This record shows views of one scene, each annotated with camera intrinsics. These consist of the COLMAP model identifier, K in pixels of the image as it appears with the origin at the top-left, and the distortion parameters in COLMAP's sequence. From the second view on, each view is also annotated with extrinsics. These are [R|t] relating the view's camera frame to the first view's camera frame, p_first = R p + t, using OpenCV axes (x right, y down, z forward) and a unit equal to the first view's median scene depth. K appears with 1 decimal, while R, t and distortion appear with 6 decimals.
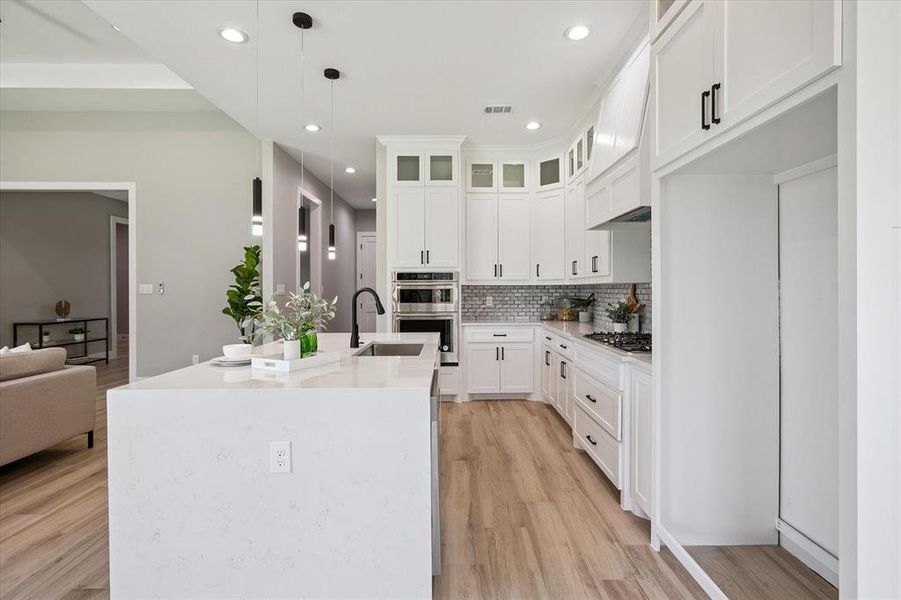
lens RADIAL K [[417.3, 0, 456.7], [0, 417.3, 292.5], [0, 0, 1]] dist [-0.025281, 0.010958]
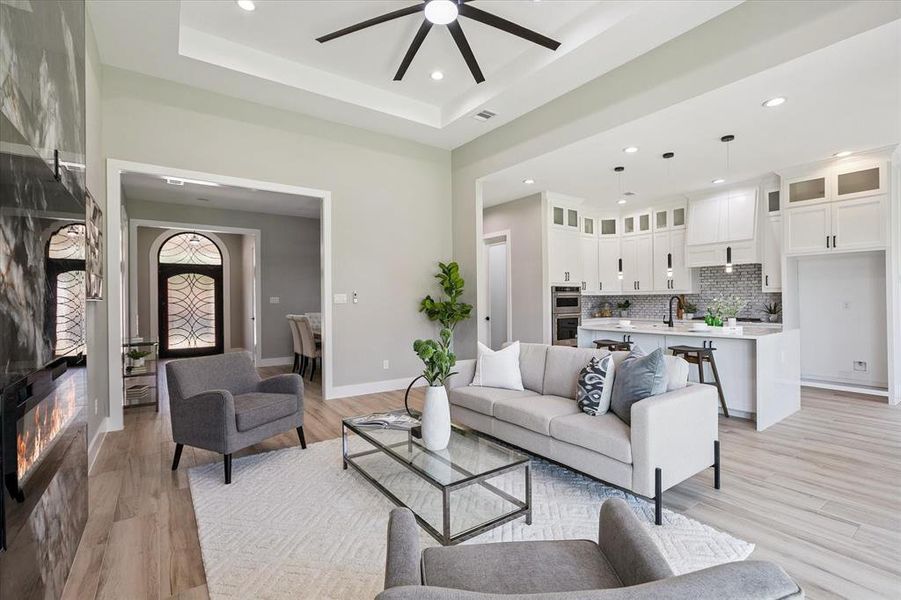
lens RADIAL K [[409.4, 0, 460.3], [0, 409.4, 298.2], [0, 0, 1]] dist [-0.010197, 0.001563]
pose [[0.810324, -0.004041, 0.585968, -1.256819], [0.012603, 0.999865, -0.010533, 0.004435], [-0.585847, 0.015920, 0.810265, 0.027786]]
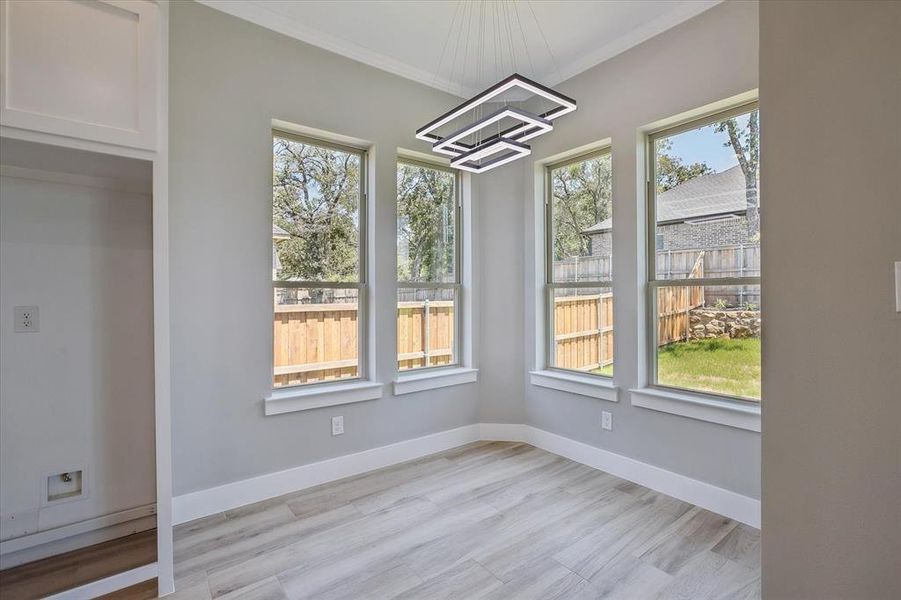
lens RADIAL K [[417.3, 0, 456.7], [0, 417.3, 292.5], [0, 0, 1]] dist [-0.025281, 0.010958]
pose [[-0.606758, 0.007983, 0.794846, -0.242928], [0.010718, 0.999941, -0.001861, 0.005439], [-0.794814, 0.007390, -0.606808, 0.235650]]
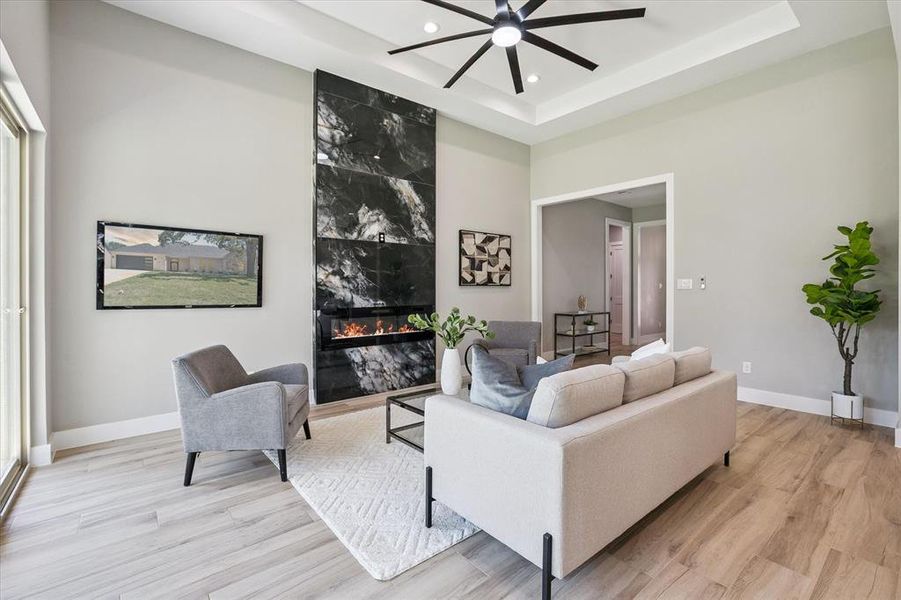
lens RADIAL K [[409.5, 0, 455.5], [0, 409.5, 290.2], [0, 0, 1]] dist [-0.023776, 0.009037]
pose [[0.633946, 0.003589, -0.773369, -0.421832], [-0.005261, 0.999986, 0.000328, 0.008388], [0.773359, 0.003861, 0.633957, 0.014306]]
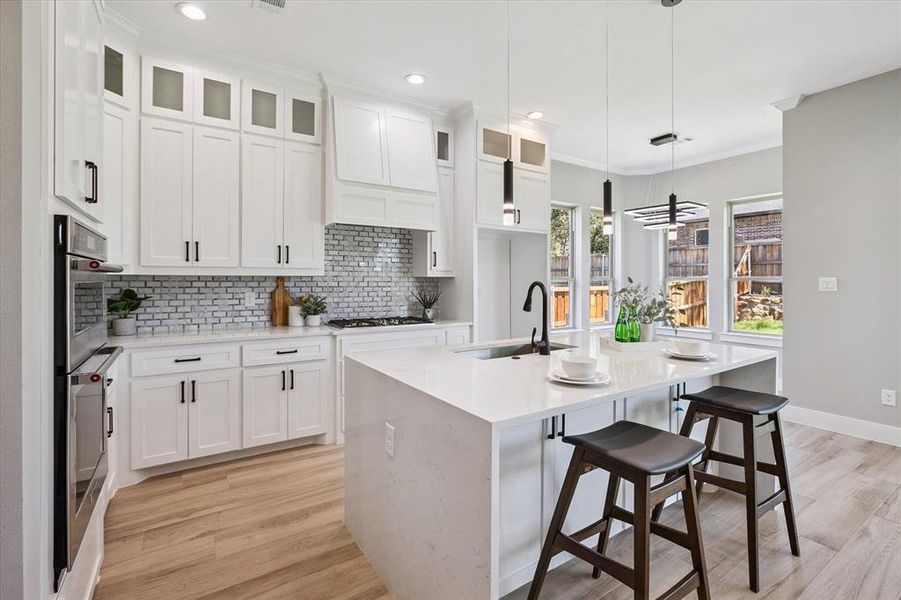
lens RADIAL K [[415.1, 0, 455.3], [0, 415.1, 278.1], [0, 0, 1]] dist [-0.011718, 0.000568]
pose [[-0.545776, 0.005971, 0.837910, -0.491446], [0.005255, 0.999979, -0.003703, -0.008877], [-0.837915, 0.002382, -0.545796, 0.939996]]
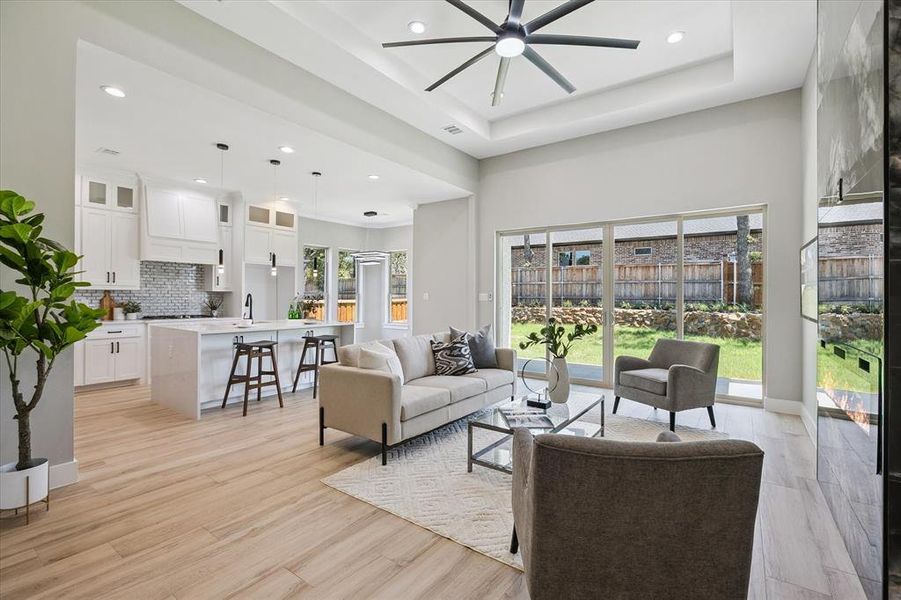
lens RADIAL K [[406.4, 0, 453.4], [0, 406.4, 296.8], [0, 0, 1]] dist [-0.038004, 0.025166]
pose [[-0.810366, -0.003778, 0.585912, -1.253218], [-0.001256, 0.999988, 0.004710, -0.002765], [-0.585923, 0.003080, -0.810361, 1.167132]]
